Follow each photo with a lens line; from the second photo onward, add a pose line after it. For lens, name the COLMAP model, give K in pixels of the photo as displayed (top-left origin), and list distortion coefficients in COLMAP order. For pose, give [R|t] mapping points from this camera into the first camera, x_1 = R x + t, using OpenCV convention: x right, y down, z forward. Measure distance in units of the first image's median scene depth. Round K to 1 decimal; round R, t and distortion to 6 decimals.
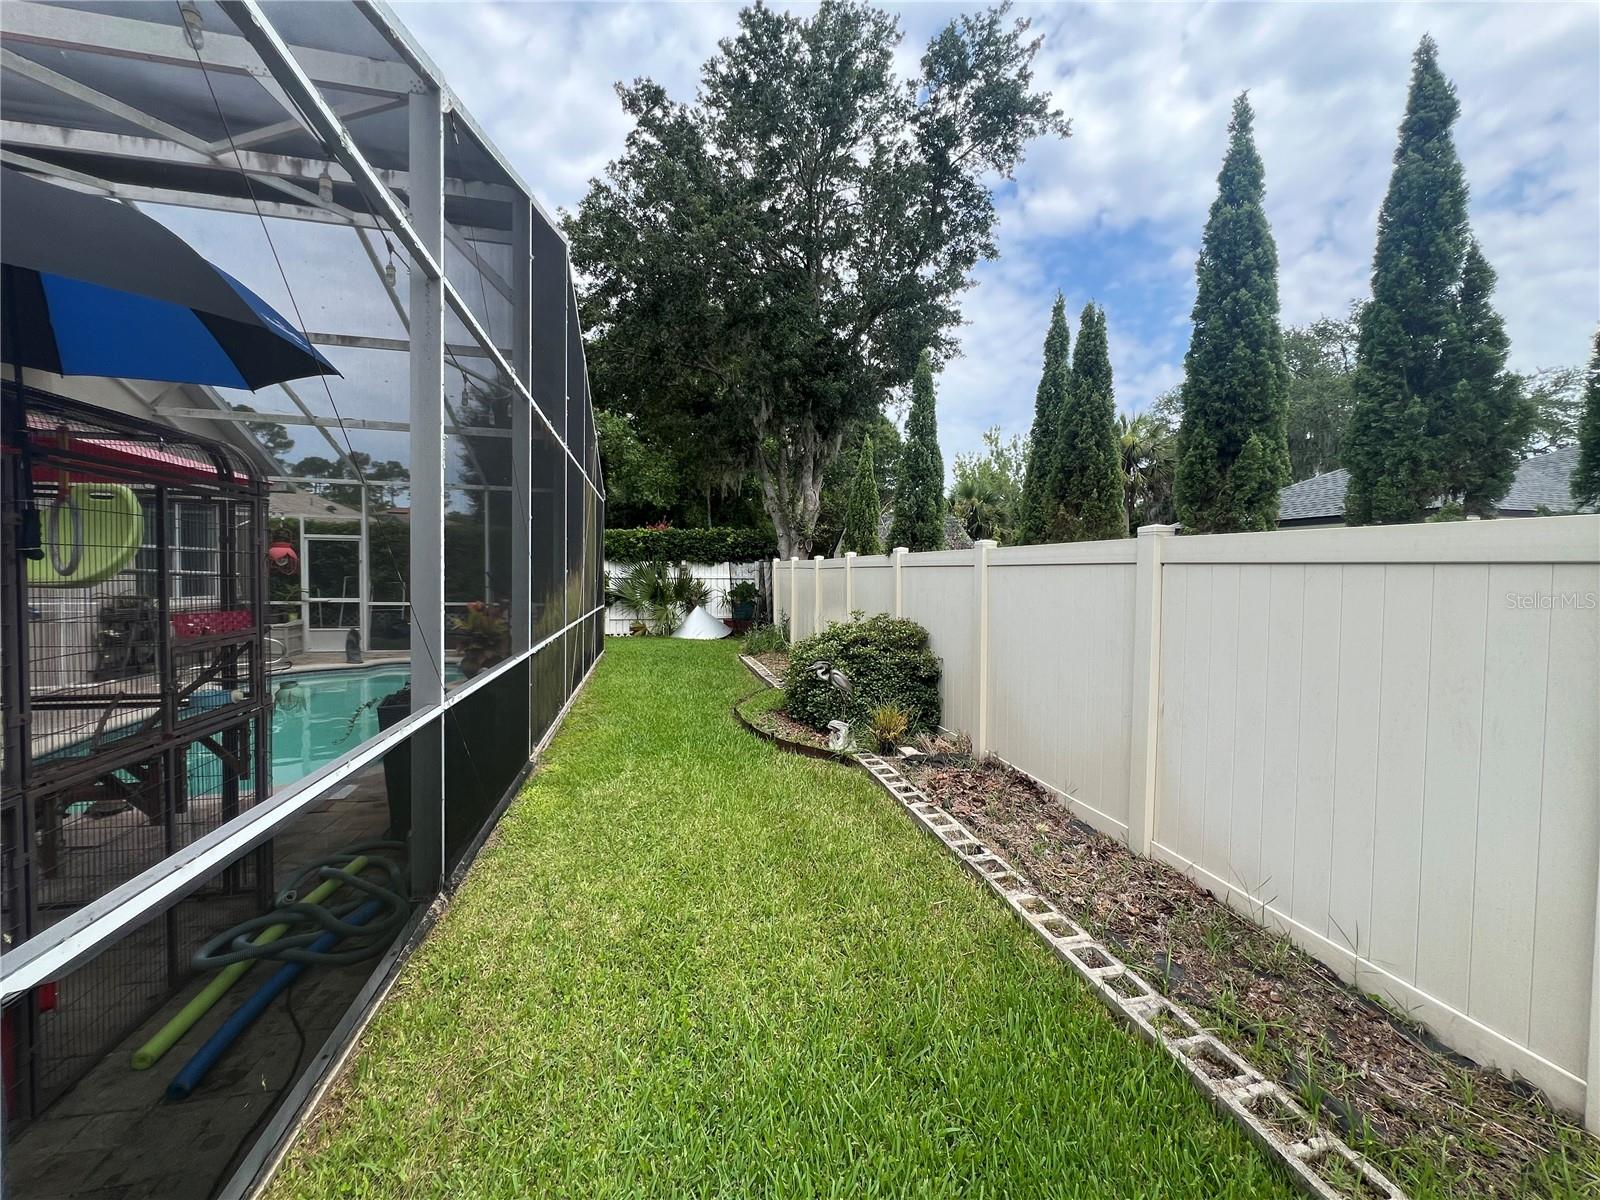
lens RADIAL K [[639.4, 0, 800.0], [0, 639.4, 600.0], [0, 0, 1]] dist [-0.000934, 0.000068]
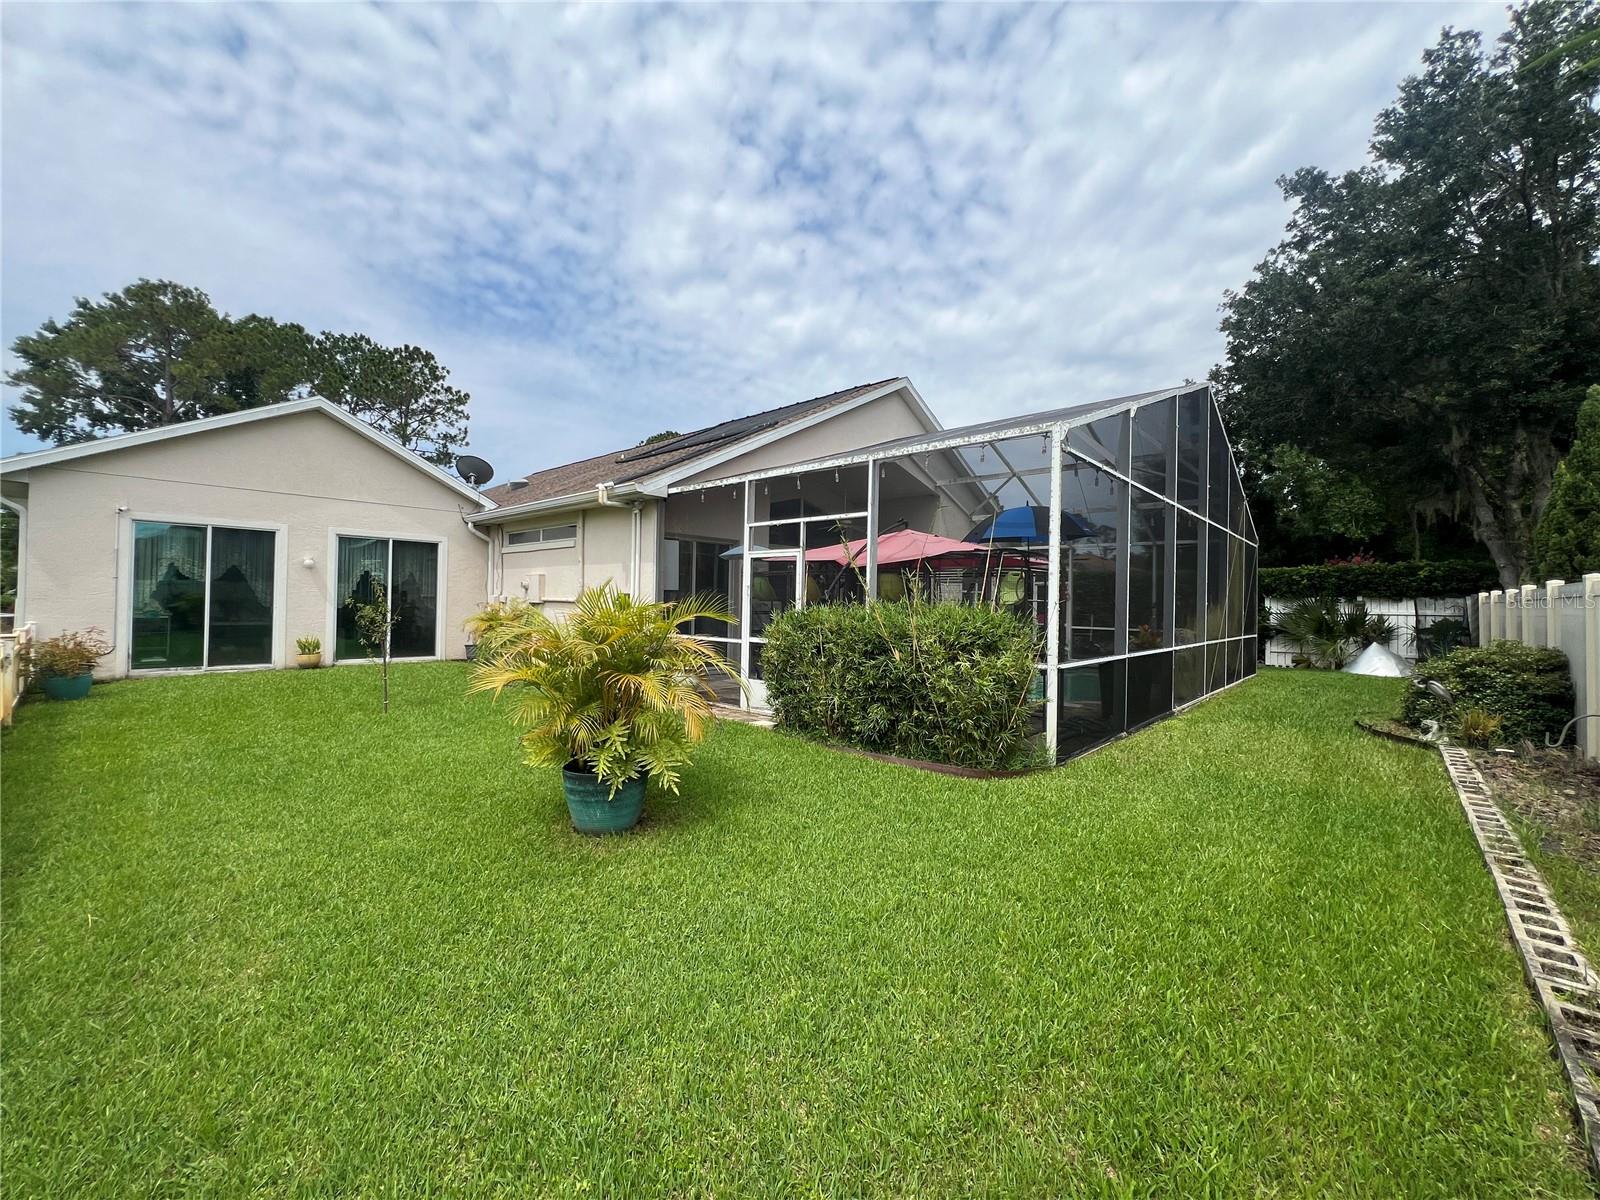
lens RADIAL K [[648.7, 0, 800.0], [0, 648.7, 600.0], [0, 0, 1]] dist [0.001432, 0.000149]
pose [[0.570783, -0.008513, -0.821056, 0.153471], [-0.042050, 0.998331, -0.039583, 0.020865], [0.820023, 0.057119, 0.569473, -0.291293]]
